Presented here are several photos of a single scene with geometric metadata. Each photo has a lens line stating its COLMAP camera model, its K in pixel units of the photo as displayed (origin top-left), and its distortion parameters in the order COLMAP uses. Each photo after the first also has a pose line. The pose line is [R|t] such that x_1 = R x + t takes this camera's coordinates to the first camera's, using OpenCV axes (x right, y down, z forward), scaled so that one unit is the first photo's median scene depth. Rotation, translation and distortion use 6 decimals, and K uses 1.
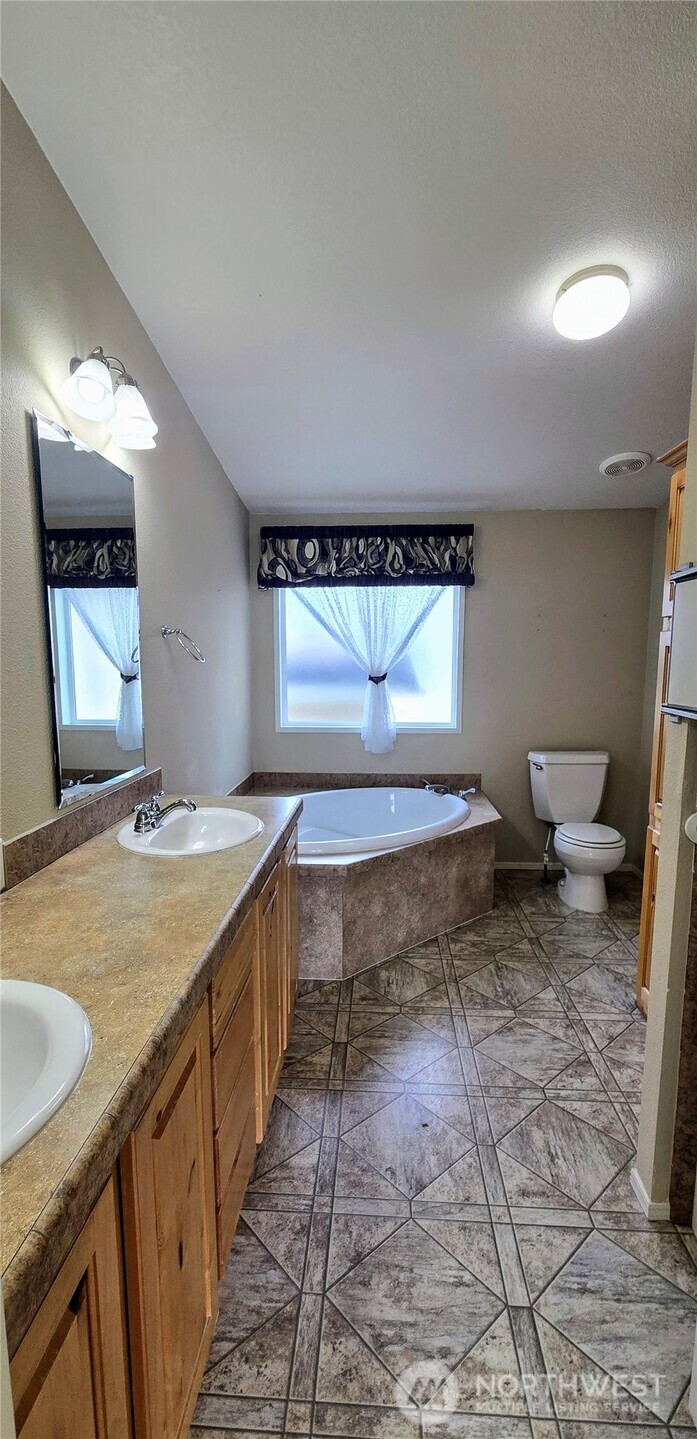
lens RADIAL K [[622.2, 0, 348.0], [0, 622.2, 708.0], [0, 0, 1]] dist [-0.002773, -0.000045]
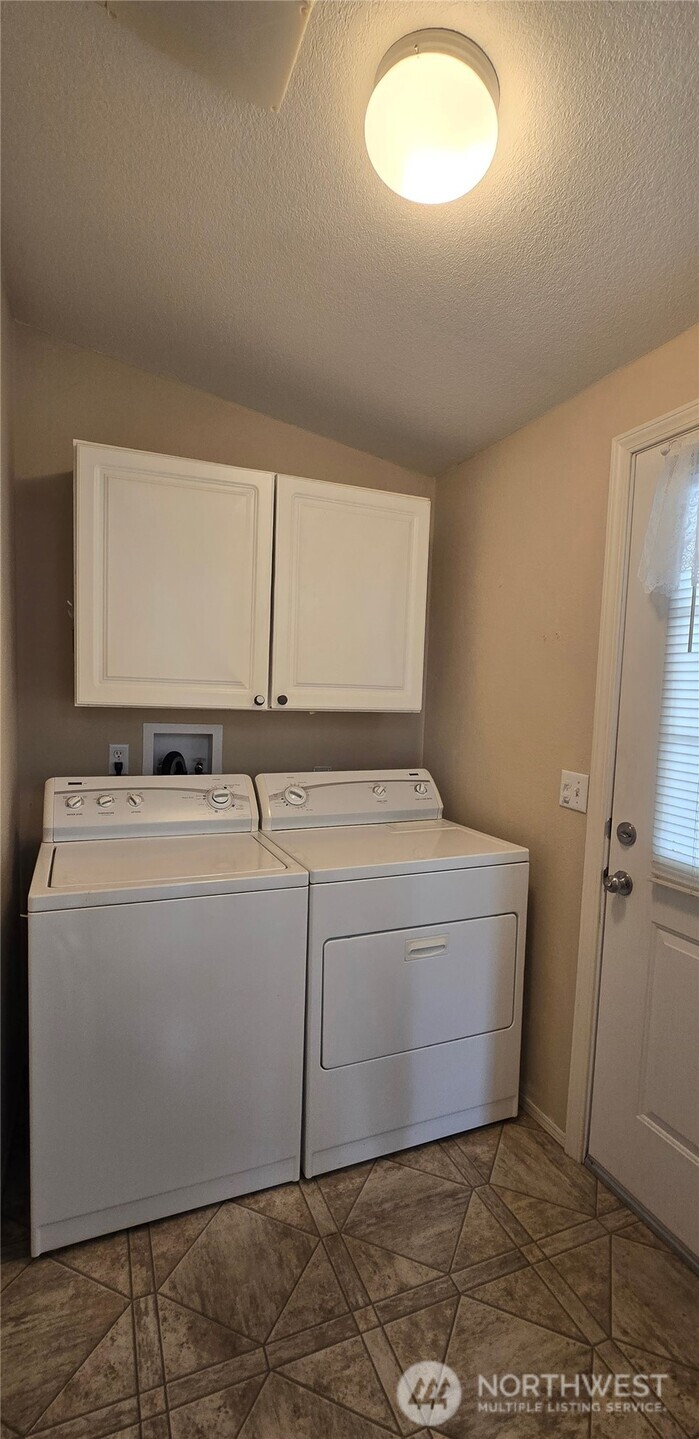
lens RADIAL K [[622.2, 0, 351.7], [0, 622.2, 750.5], [0, 0, 1]] dist [-0.002773, -0.000045]
pose [[0.441372, 0.122163, -0.888969, 0.758018], [-0.110196, 0.990570, 0.081413, -0.064708], [0.890532, 0.062028, 0.450672, 0.660818]]
